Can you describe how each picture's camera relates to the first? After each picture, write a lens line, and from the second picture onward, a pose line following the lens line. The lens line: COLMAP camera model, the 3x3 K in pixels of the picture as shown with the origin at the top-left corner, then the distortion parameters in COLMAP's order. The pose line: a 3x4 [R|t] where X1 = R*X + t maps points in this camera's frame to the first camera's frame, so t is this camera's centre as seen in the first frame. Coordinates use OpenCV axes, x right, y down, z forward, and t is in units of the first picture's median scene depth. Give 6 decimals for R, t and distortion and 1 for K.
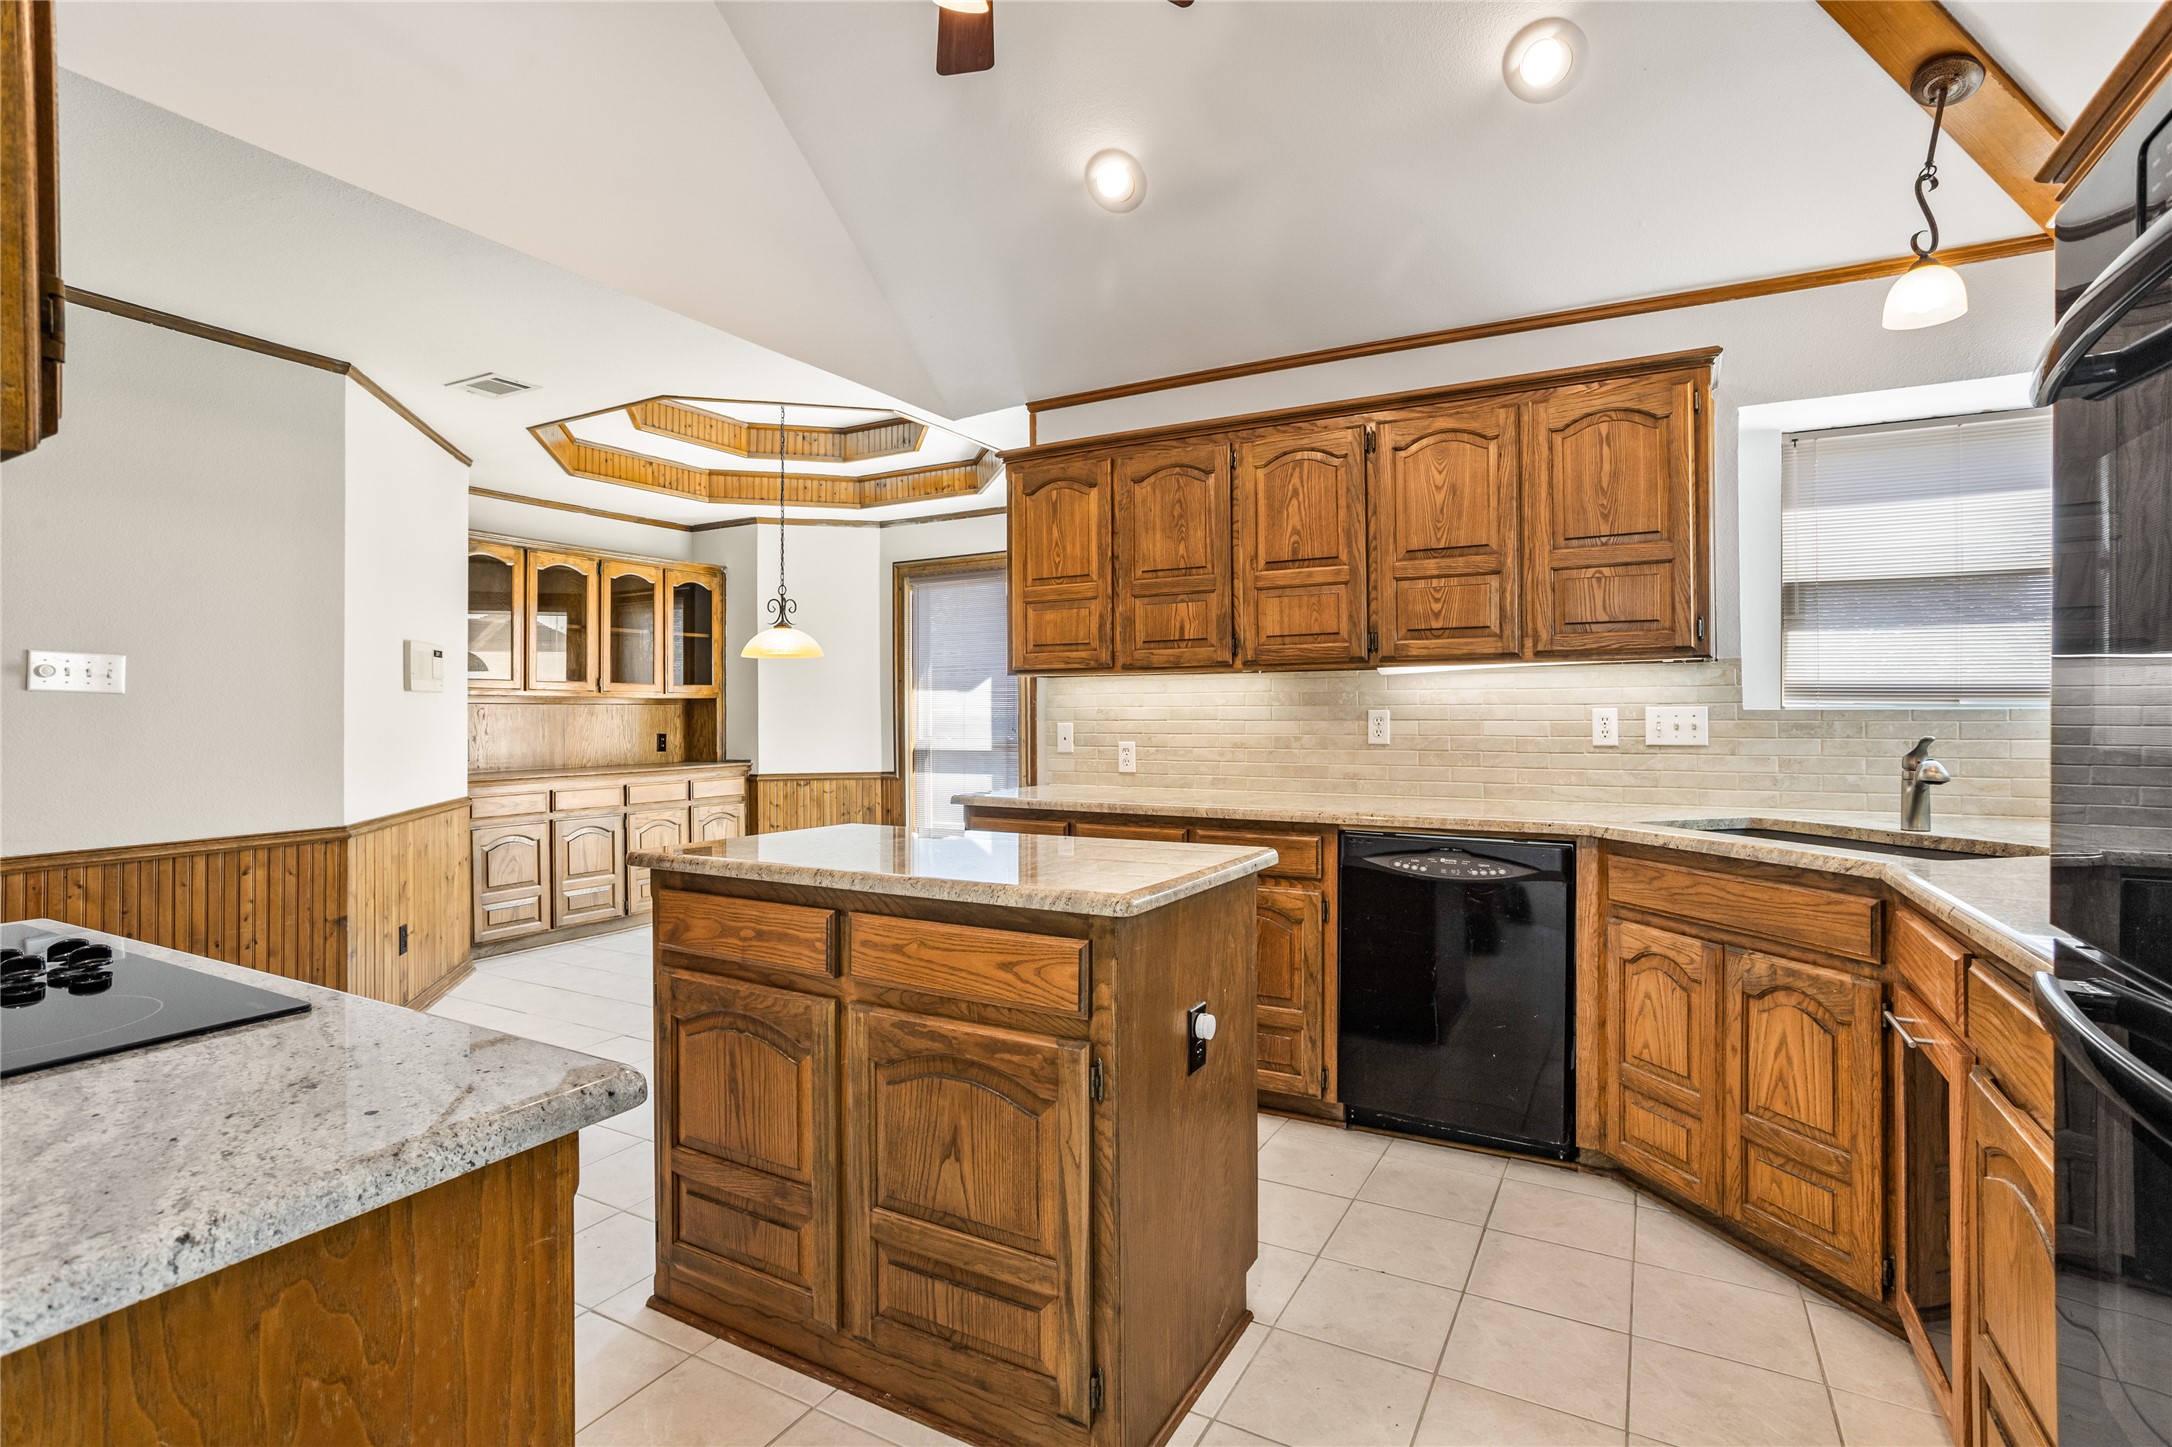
lens RADIAL K [[1051.0, 0, 1061.9], [0, 1051.0, 710.7], [0, 0, 1]] dist [-0.034898, 0.021056]
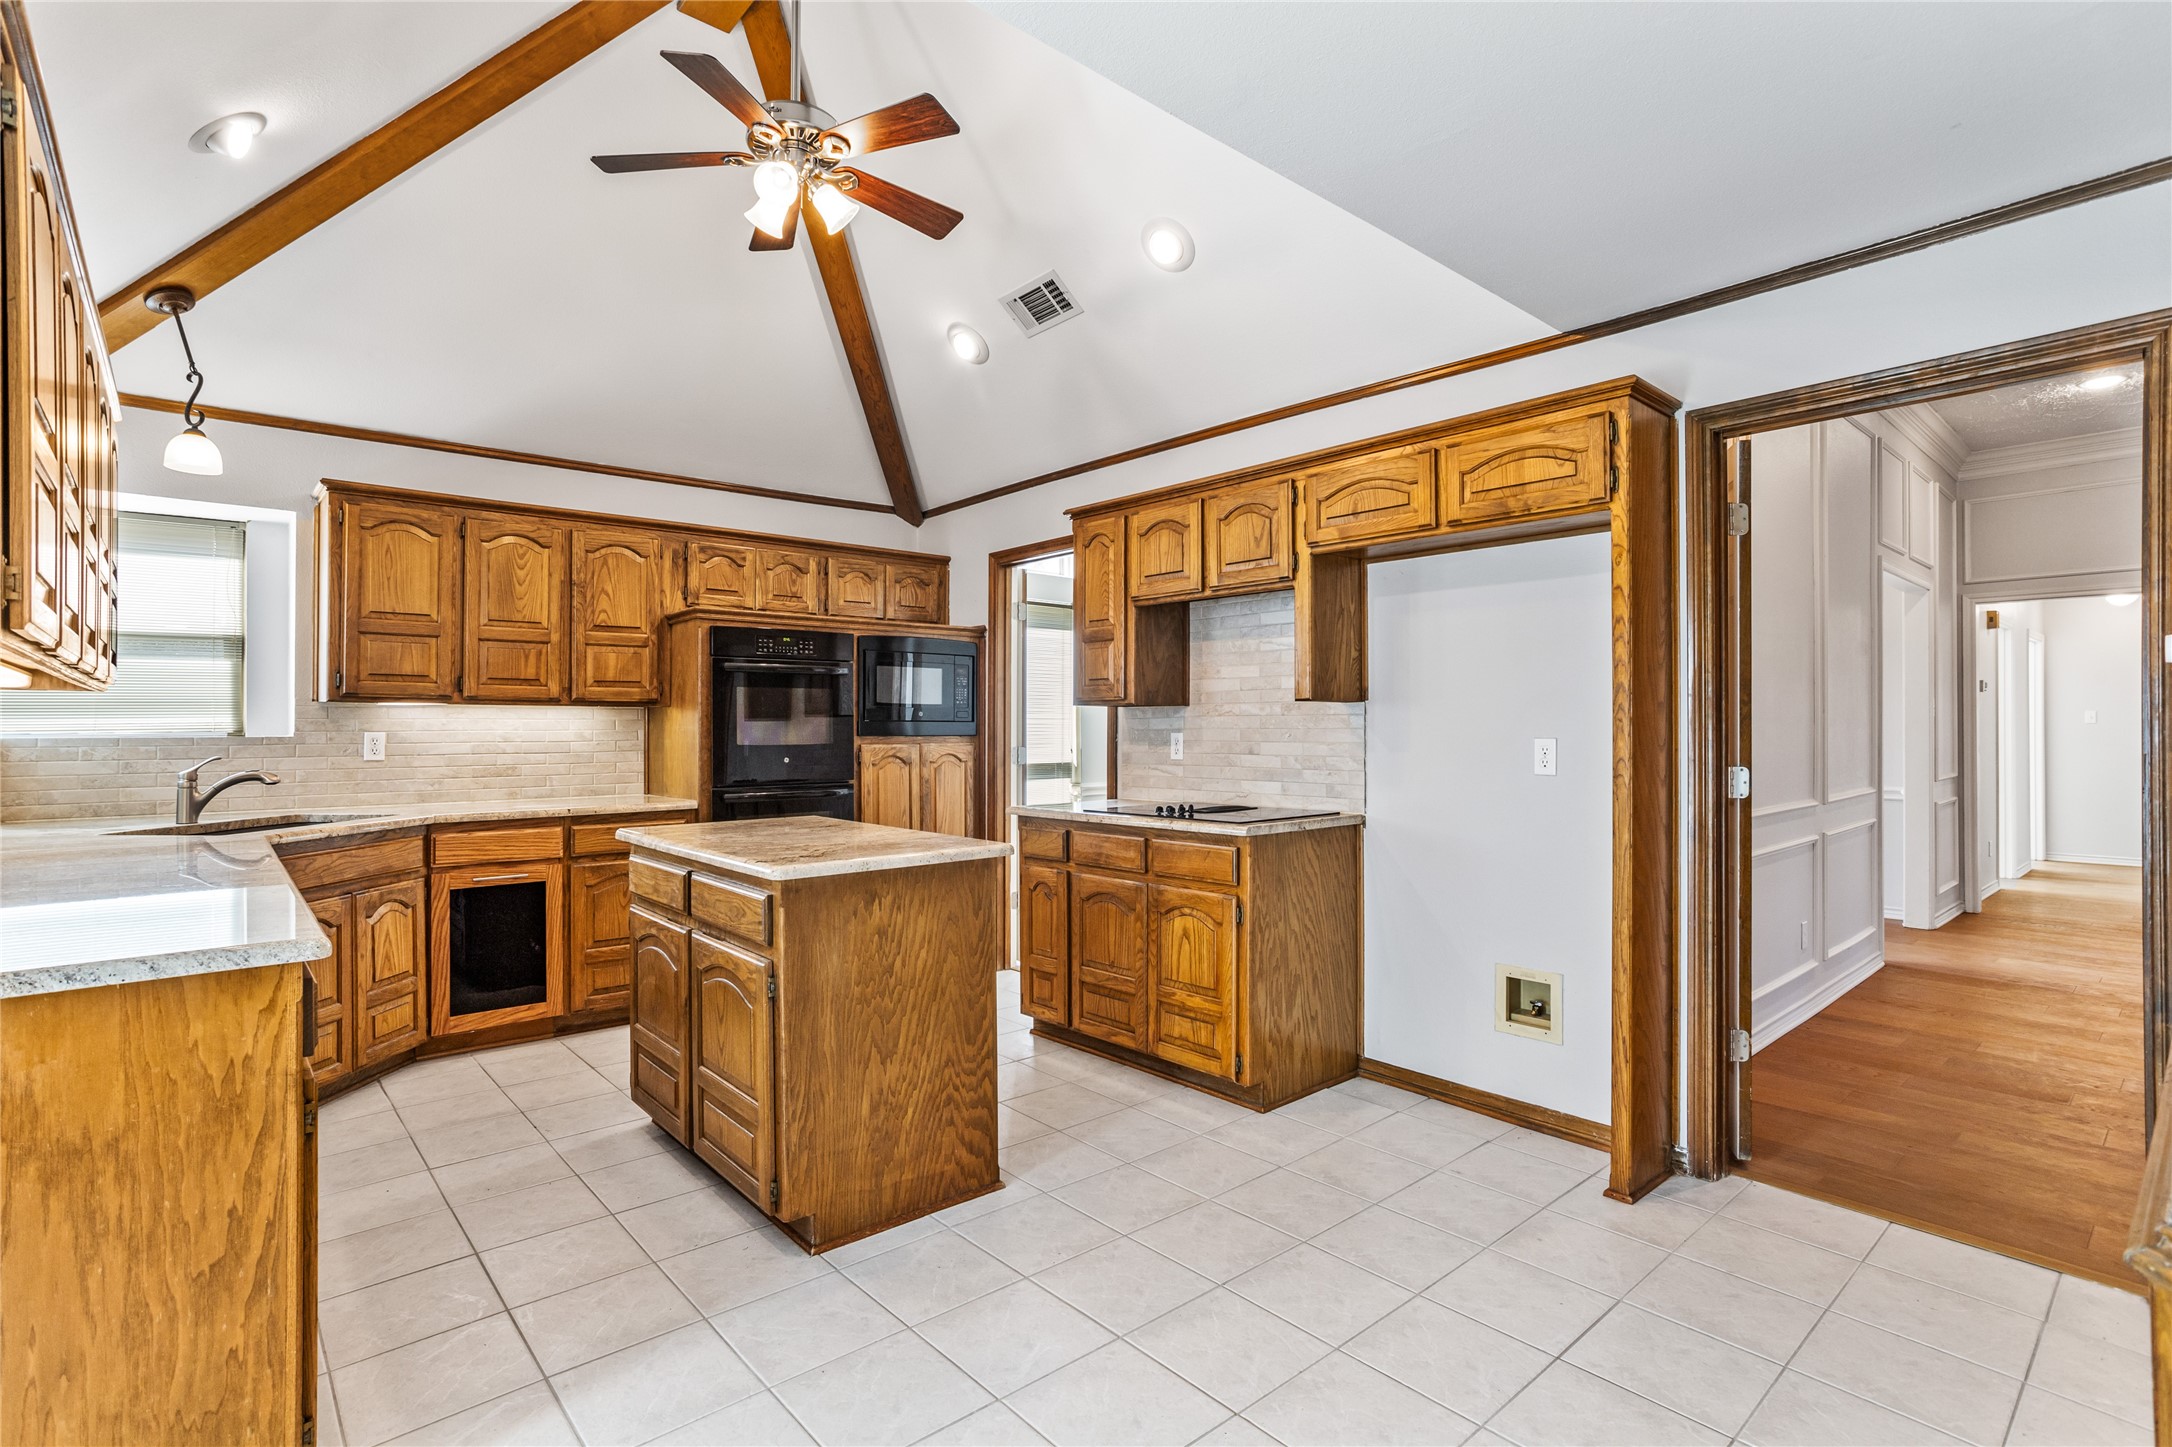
lens RADIAL K [[1051.0, 0, 1082.2], [0, 1051.0, 724.5], [0, 0, 1]] dist [-0.034898, 0.021056]
pose [[-0.947905, 0.003668, 0.318532, -0.513707], [0.000675, 0.999955, -0.009504, -0.003809], [-0.318553, -0.008793, -0.947864, 1.251692]]
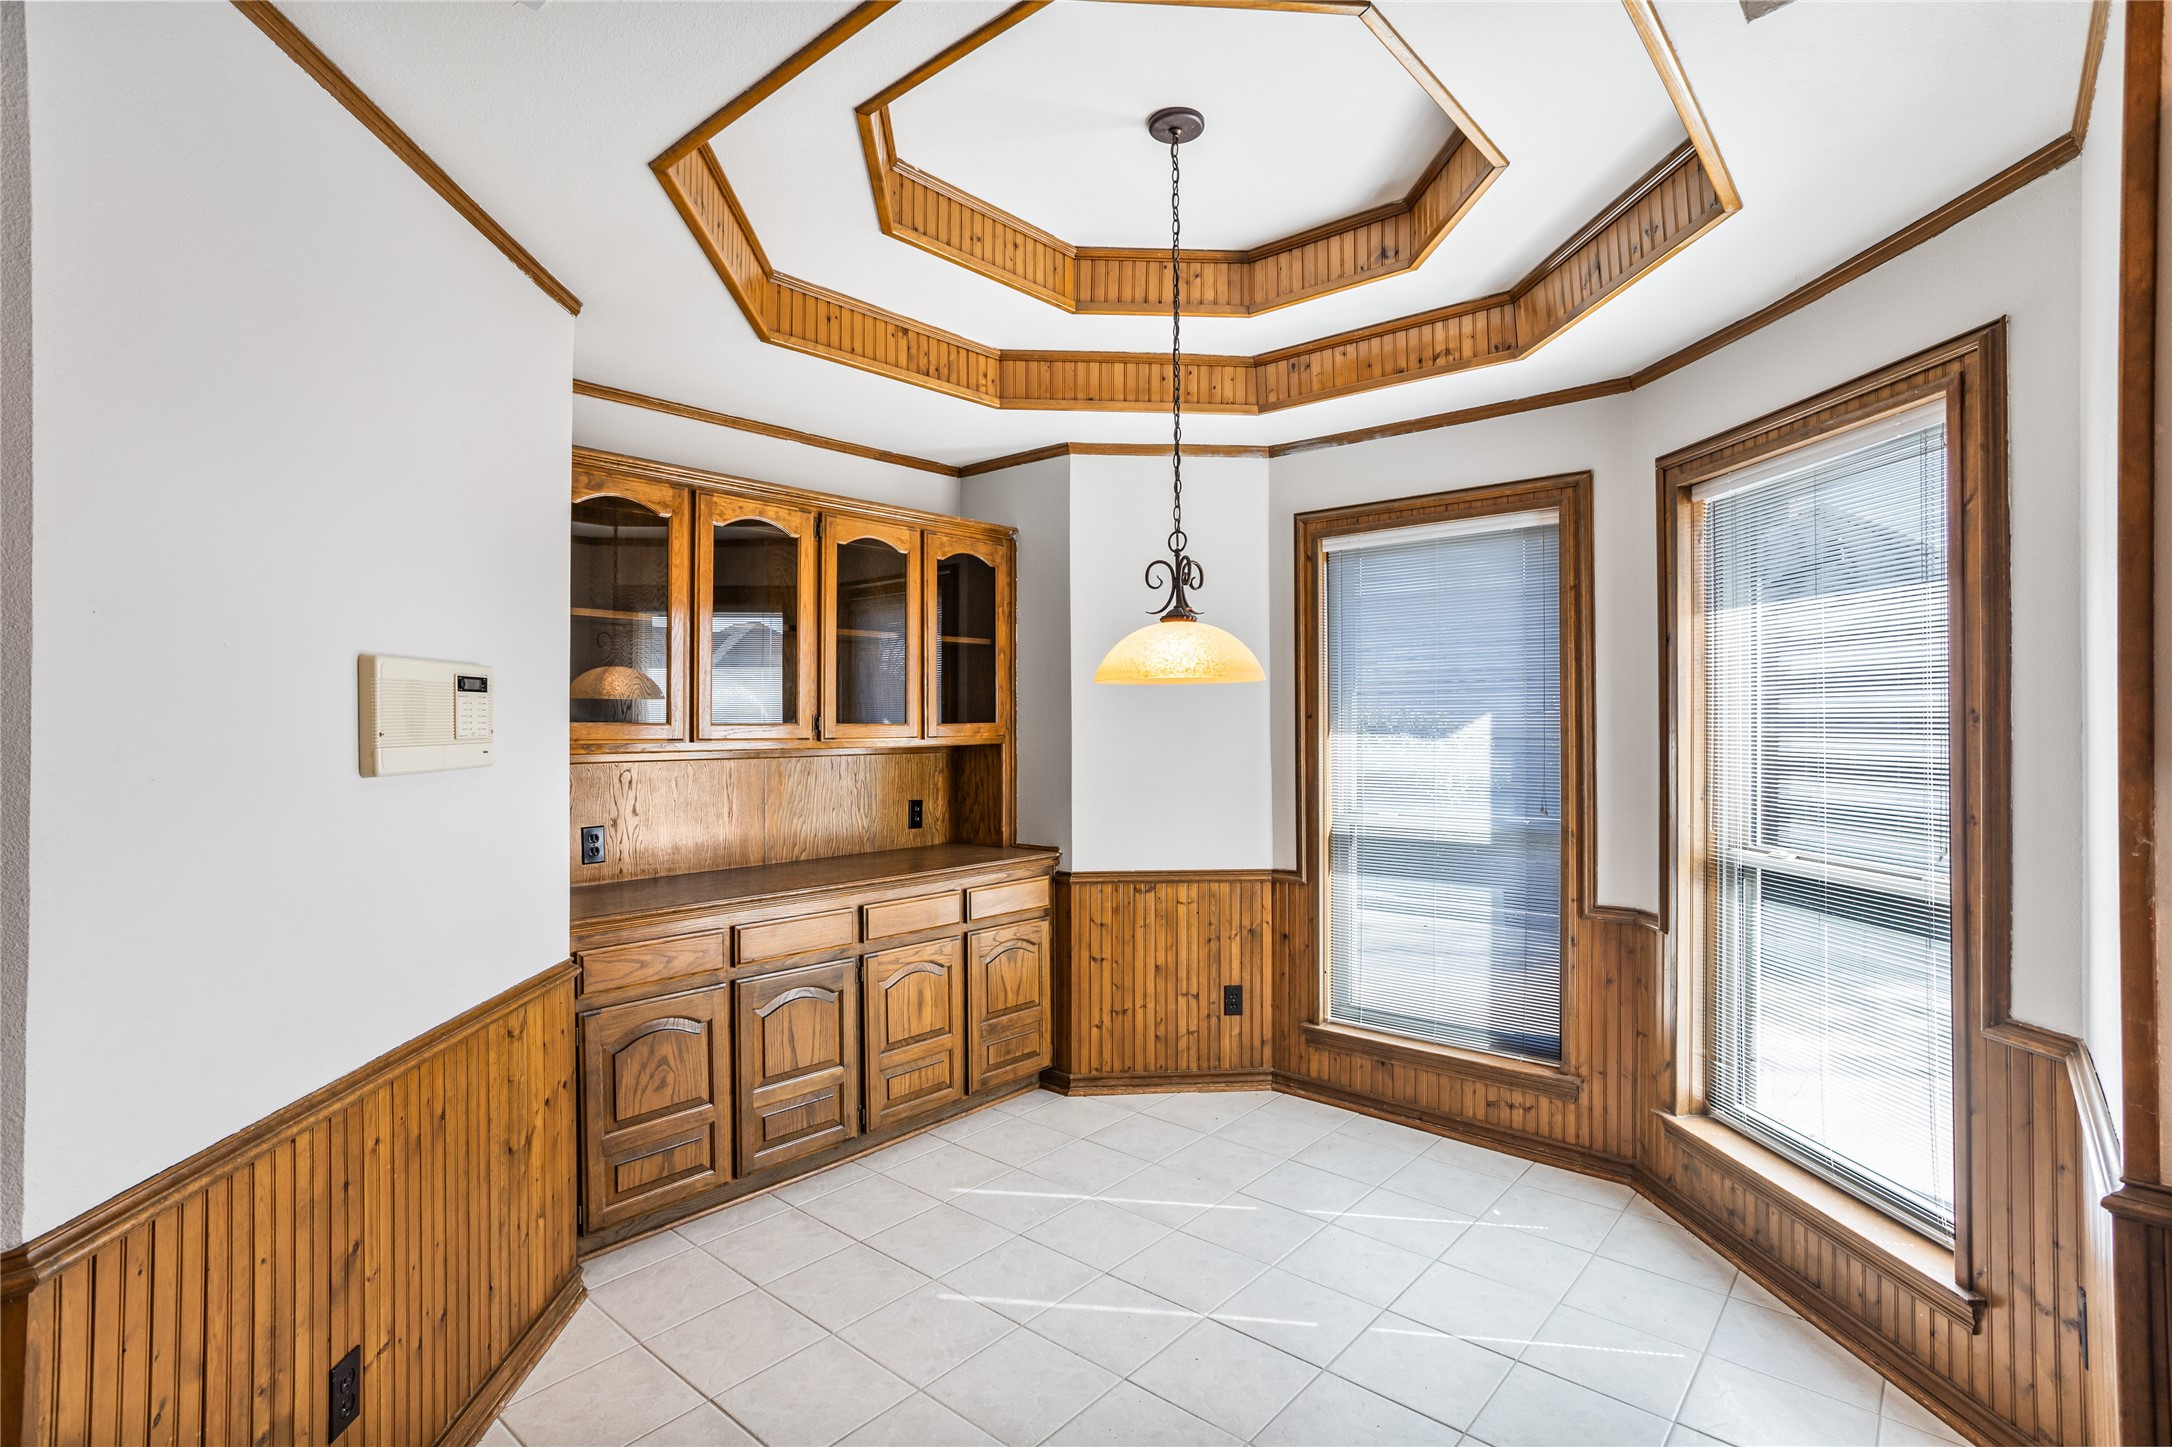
lens RADIAL K [[1051.0, 0, 1089.4], [0, 1051.0, 725.3], [0, 0, 1]] dist [-0.034898, 0.021056]
pose [[0.984451, 0.003467, -0.175627, -0.187888], [-0.002273, 0.999973, 0.007001, -0.029845], [0.175647, -0.006493, 0.984432, 0.442574]]
